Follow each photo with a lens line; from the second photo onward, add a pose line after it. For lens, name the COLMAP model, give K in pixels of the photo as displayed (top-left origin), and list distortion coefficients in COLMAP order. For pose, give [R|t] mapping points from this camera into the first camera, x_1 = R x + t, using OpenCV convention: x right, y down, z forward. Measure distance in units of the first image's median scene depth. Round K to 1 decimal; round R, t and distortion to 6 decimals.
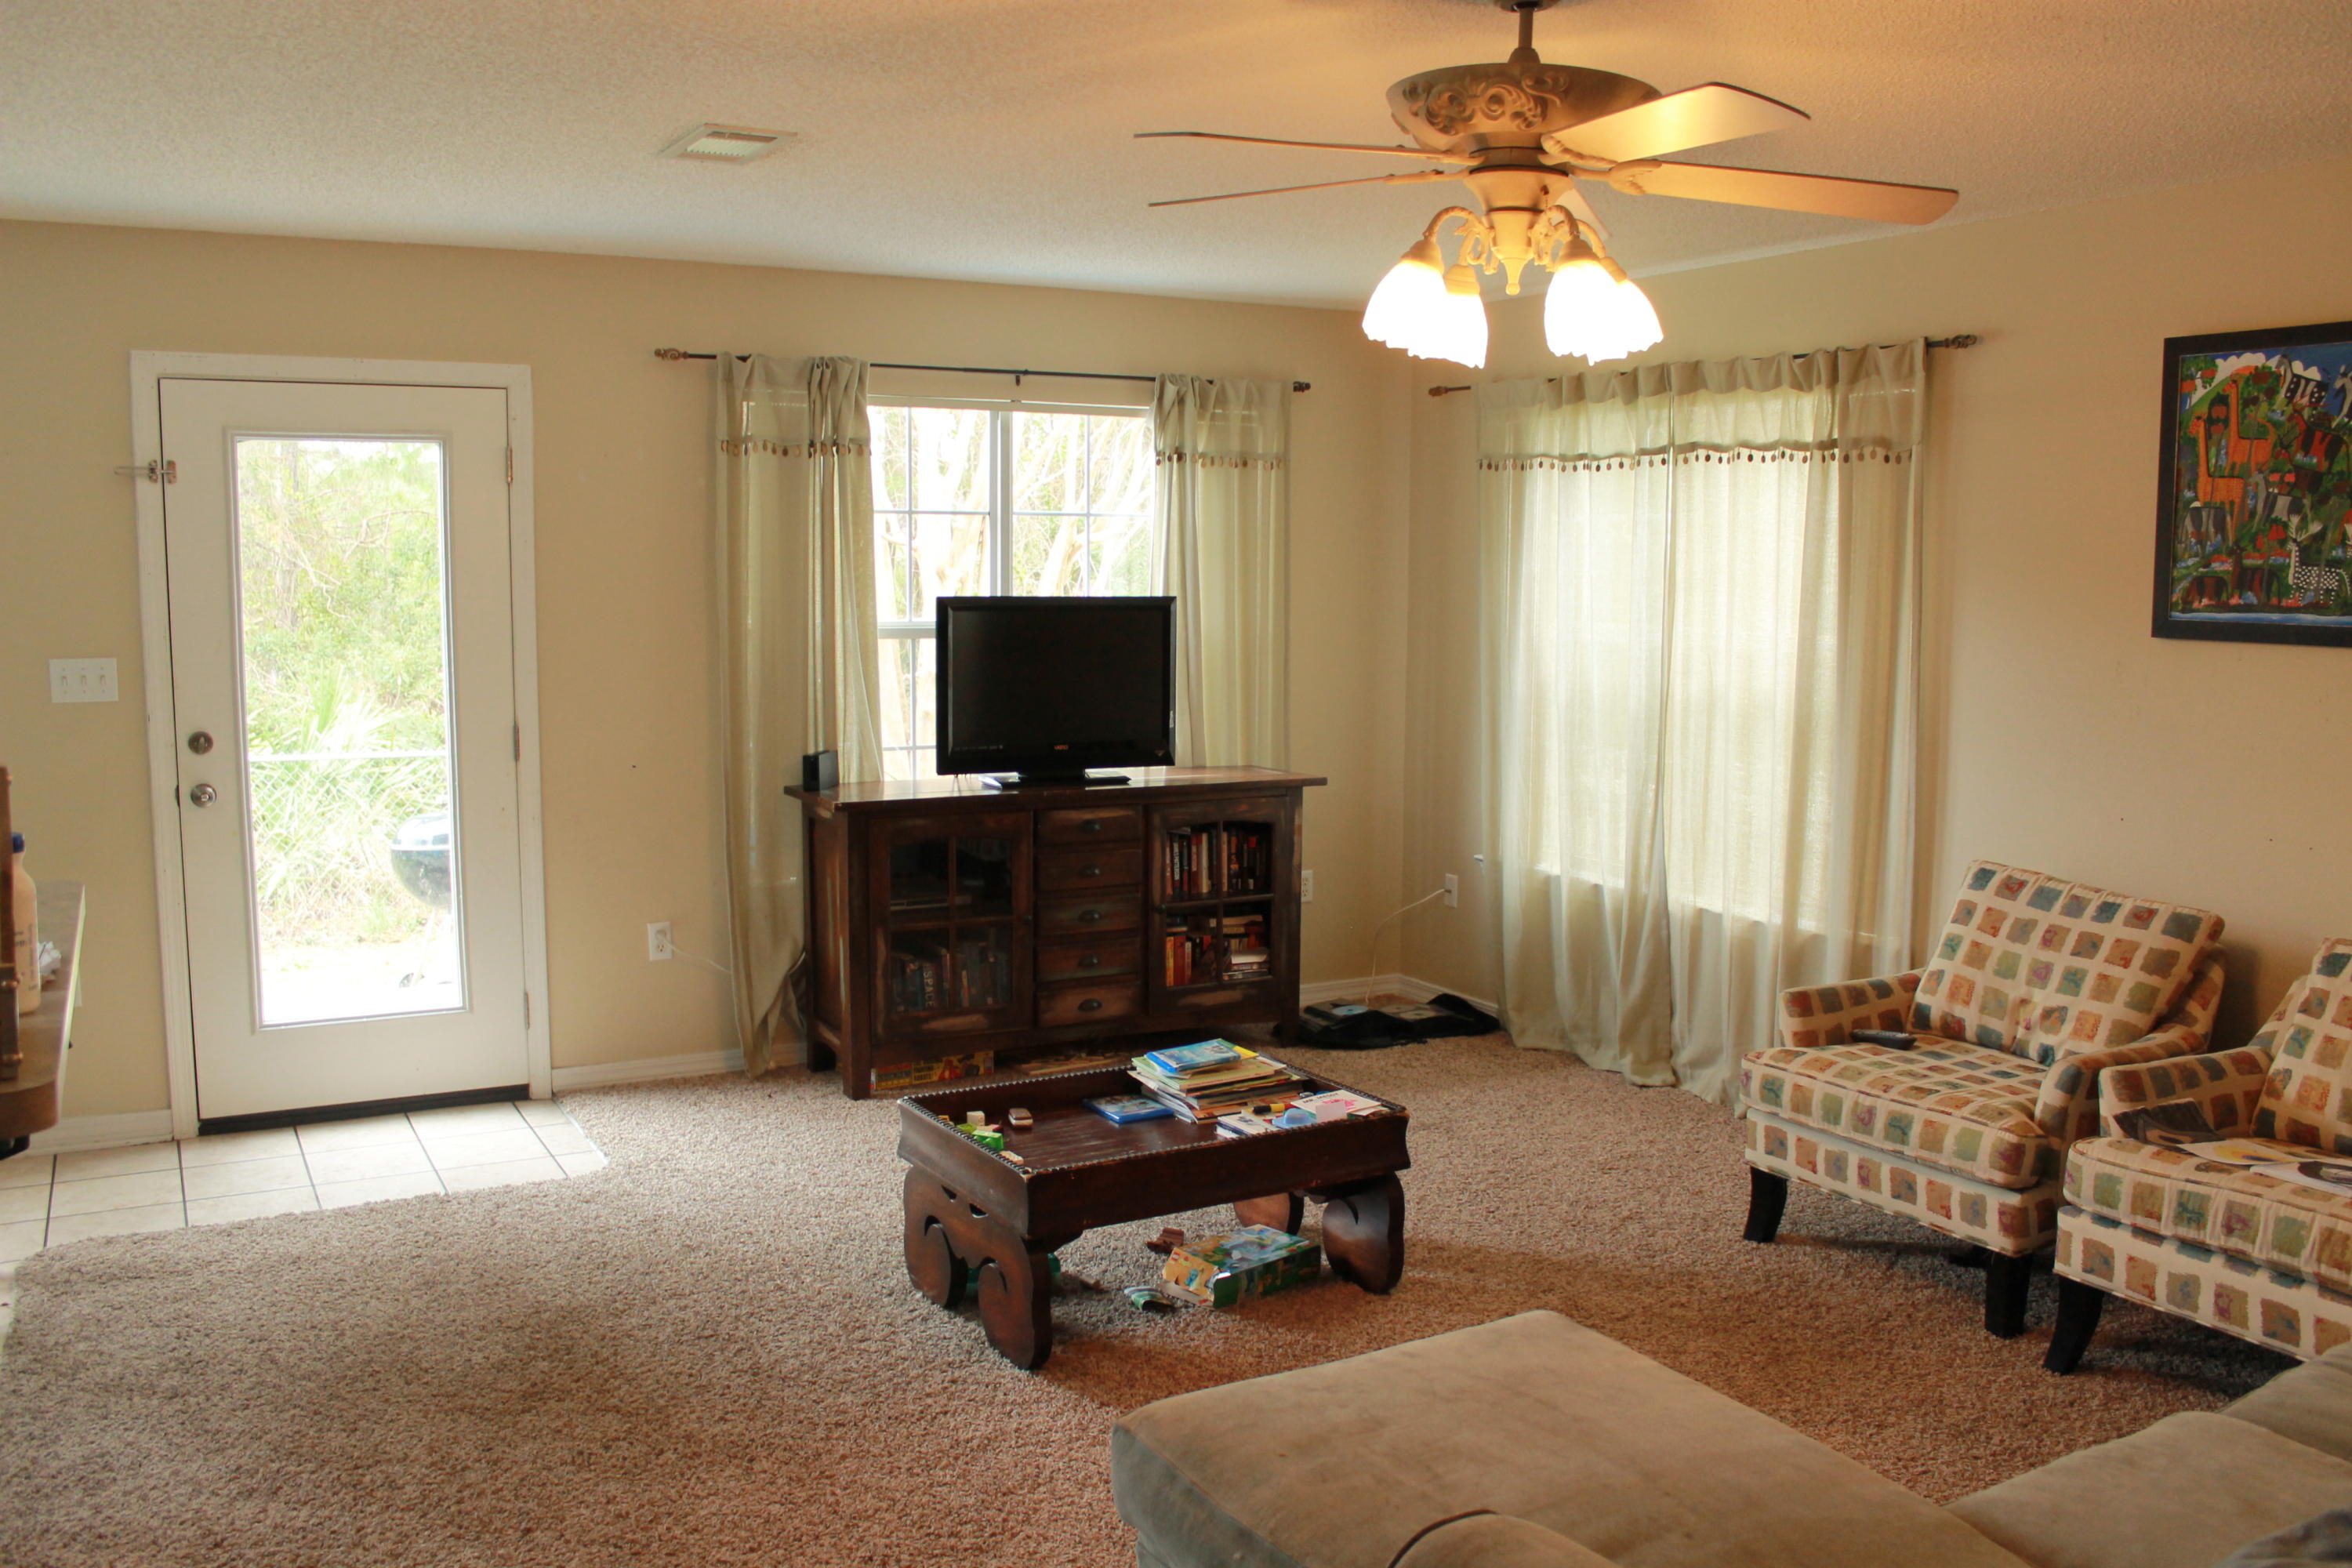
lens RADIAL K [[1971.8, 0, 1188.0], [0, 1971.8, 802.5], [0, 0, 1]] dist [-0.100341, 0.056851]
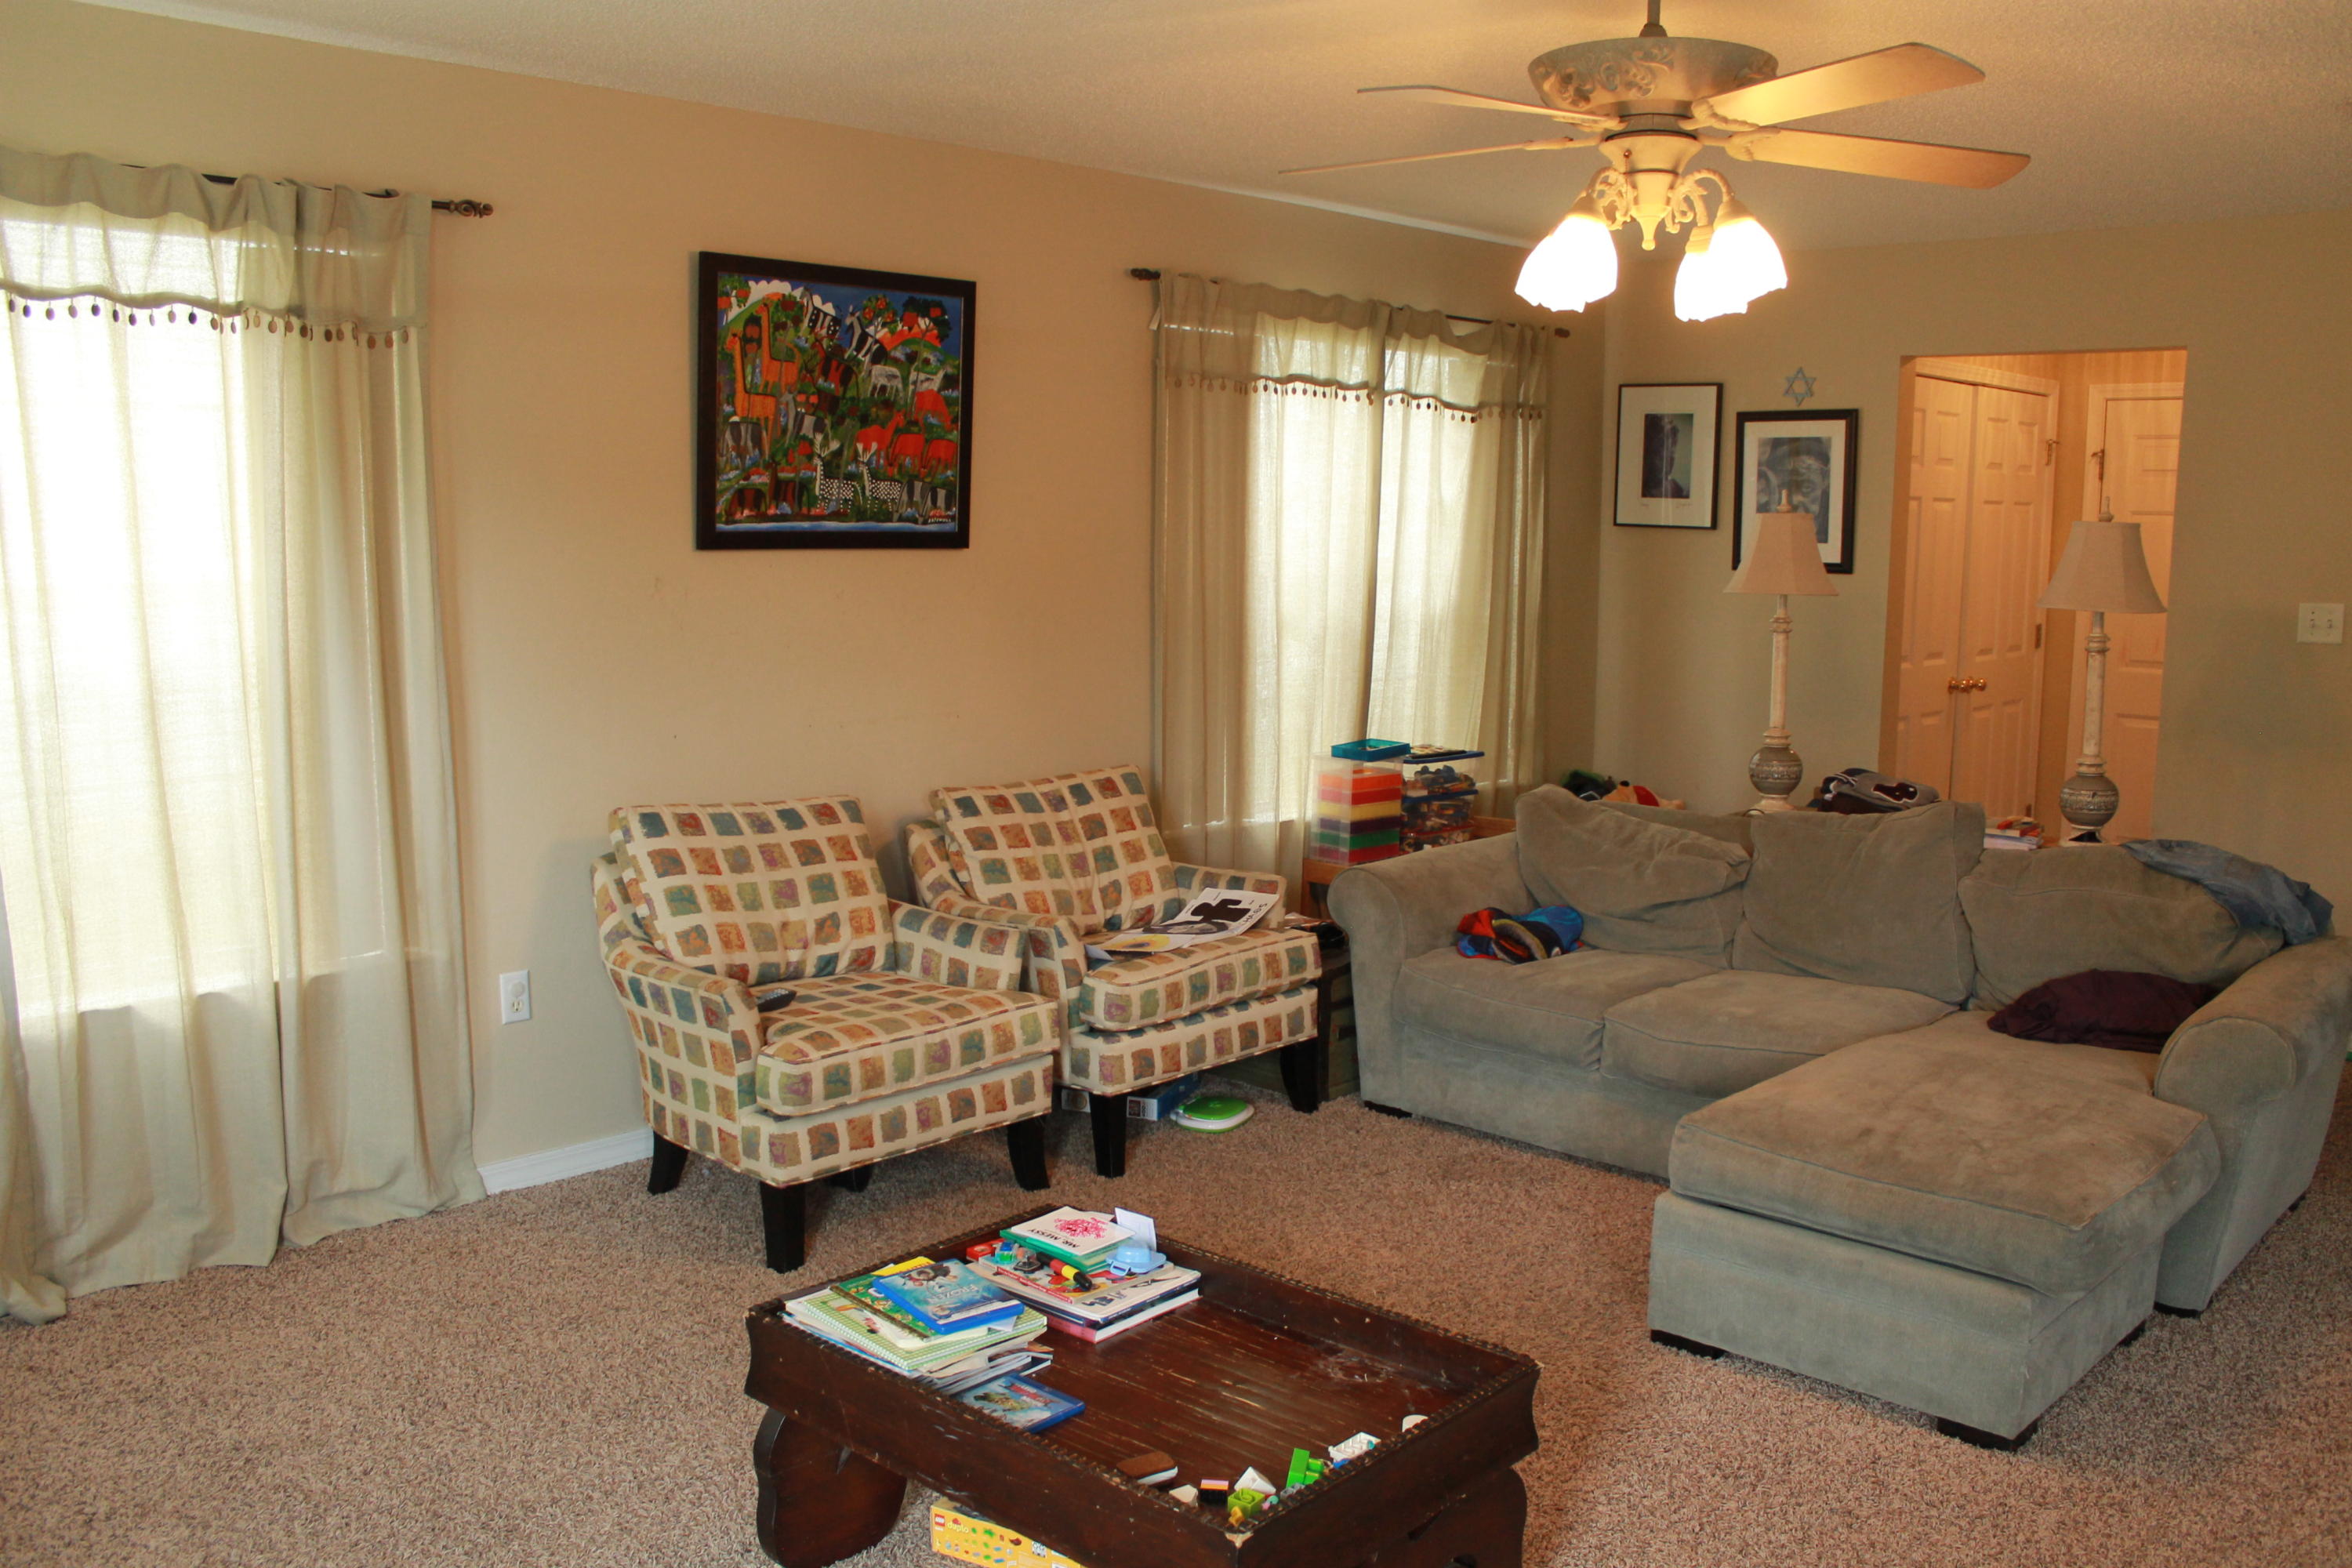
lens RADIAL K [[1971.8, 0, 1186.9], [0, 1971.8, 763.2], [0, 0, 1]] dist [-0.100341, 0.056851]
pose [[-0.279691, -0.137413, 0.950205, -0.582483], [0.100184, 0.980124, 0.171228, -0.132563], [-0.954849, 0.143087, -0.260366, 1.094721]]
